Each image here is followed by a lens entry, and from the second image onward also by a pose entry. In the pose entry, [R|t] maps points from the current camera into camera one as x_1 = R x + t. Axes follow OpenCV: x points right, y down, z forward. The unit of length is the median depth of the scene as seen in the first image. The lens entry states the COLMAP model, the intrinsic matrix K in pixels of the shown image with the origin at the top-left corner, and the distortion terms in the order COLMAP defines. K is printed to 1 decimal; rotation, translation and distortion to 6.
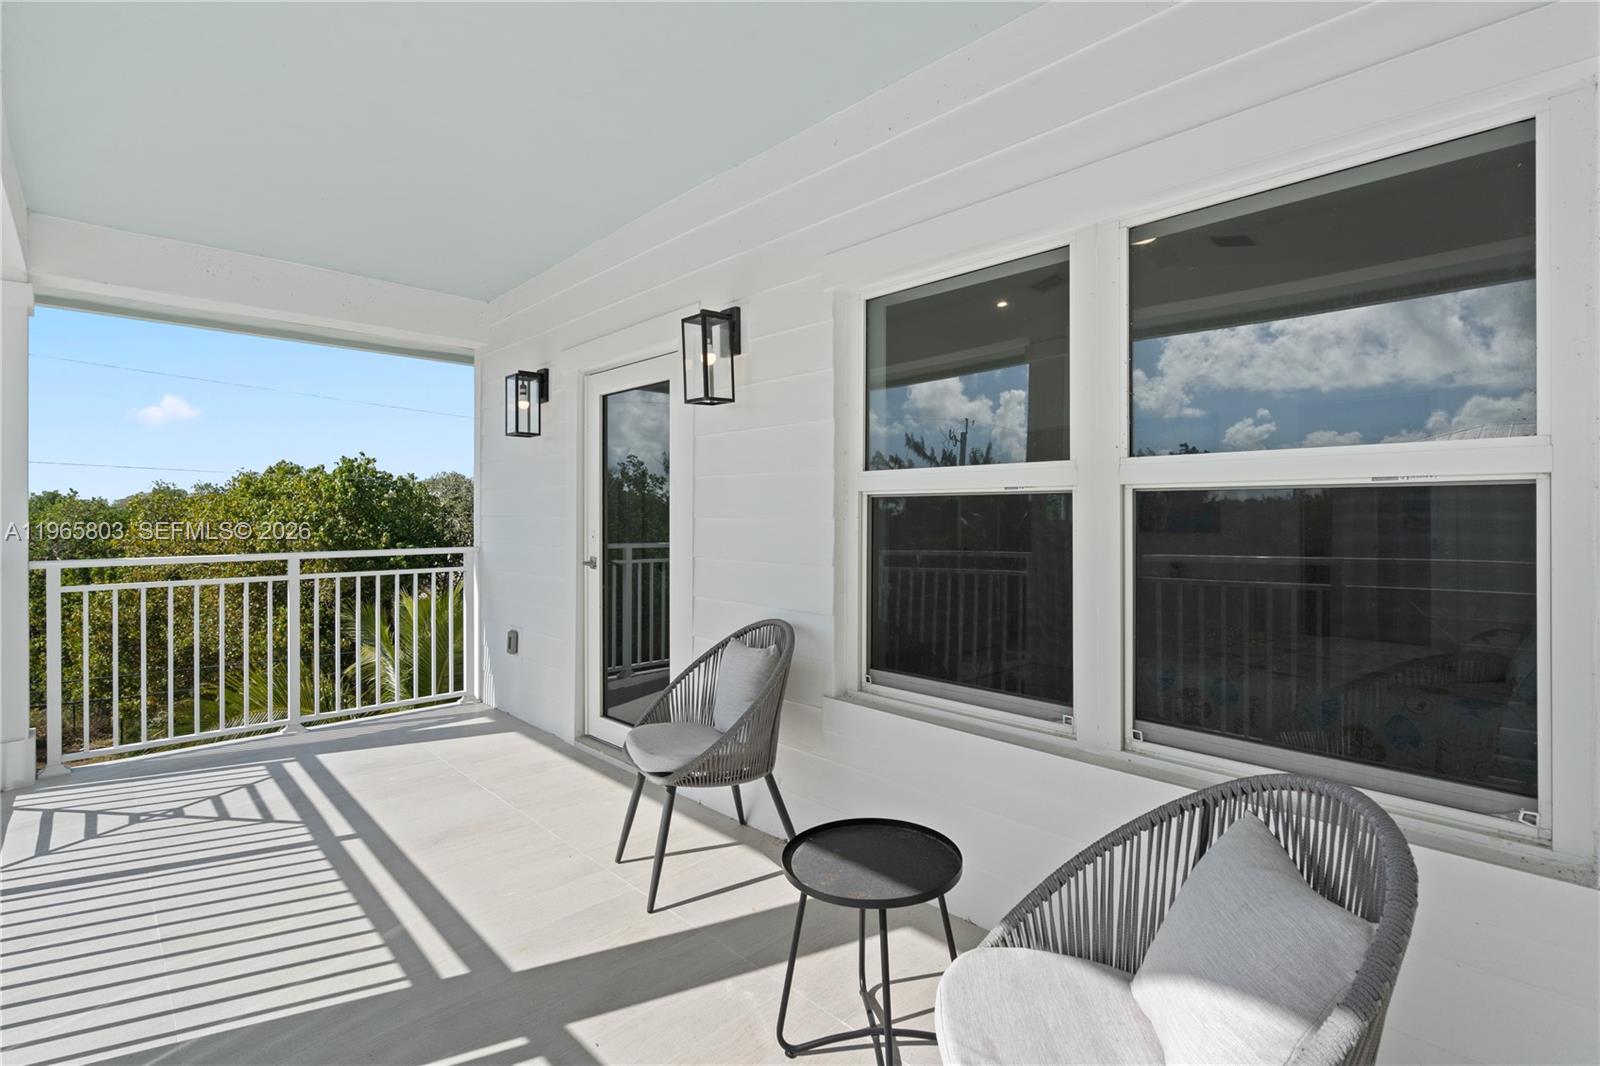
lens RADIAL K [[744.7, 0, 801.8], [0, 744.7, 504.0], [0, 0, 1]] dist [-0.002351, -0.000461]
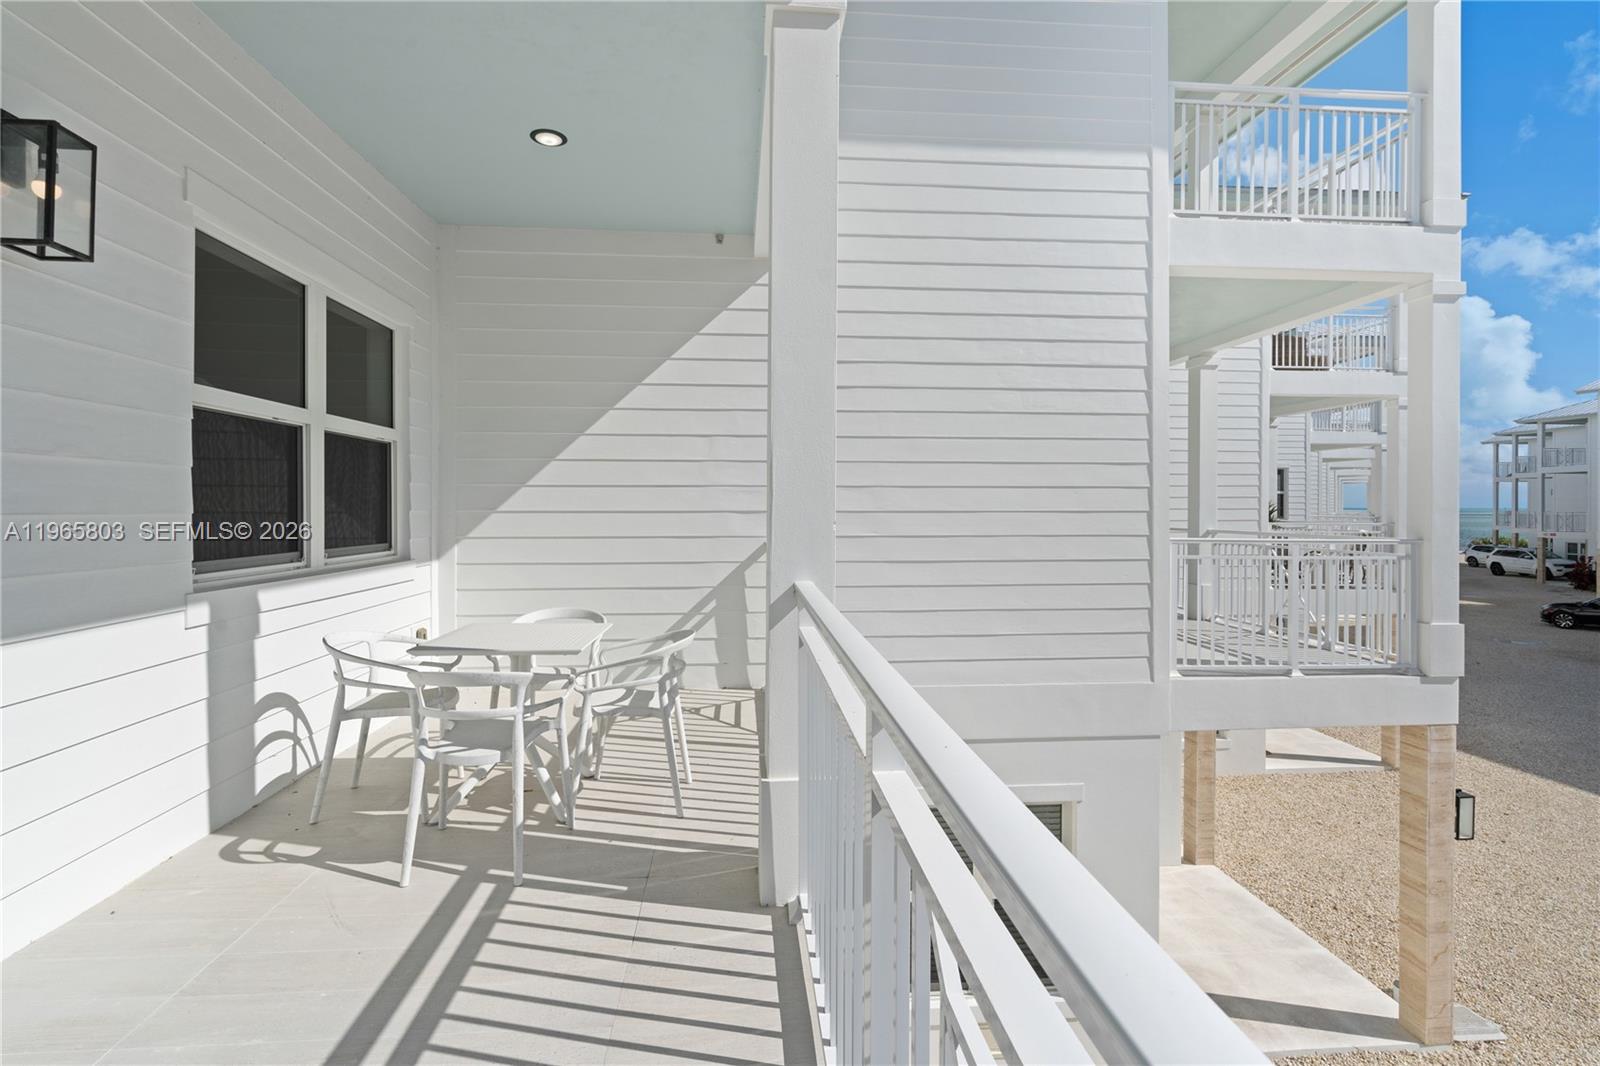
lens RADIAL K [[744.7, 0, 801.8], [0, 744.7, 504.0], [0, 0, 1]] dist [-0.002351, -0.000461]
pose [[-0.814211, -0.000202, 0.580569, -1.463923], [-0.001152, 0.999999, -0.001268, 0.151035], [-0.580568, -0.001701, -0.814210, 1.645833]]
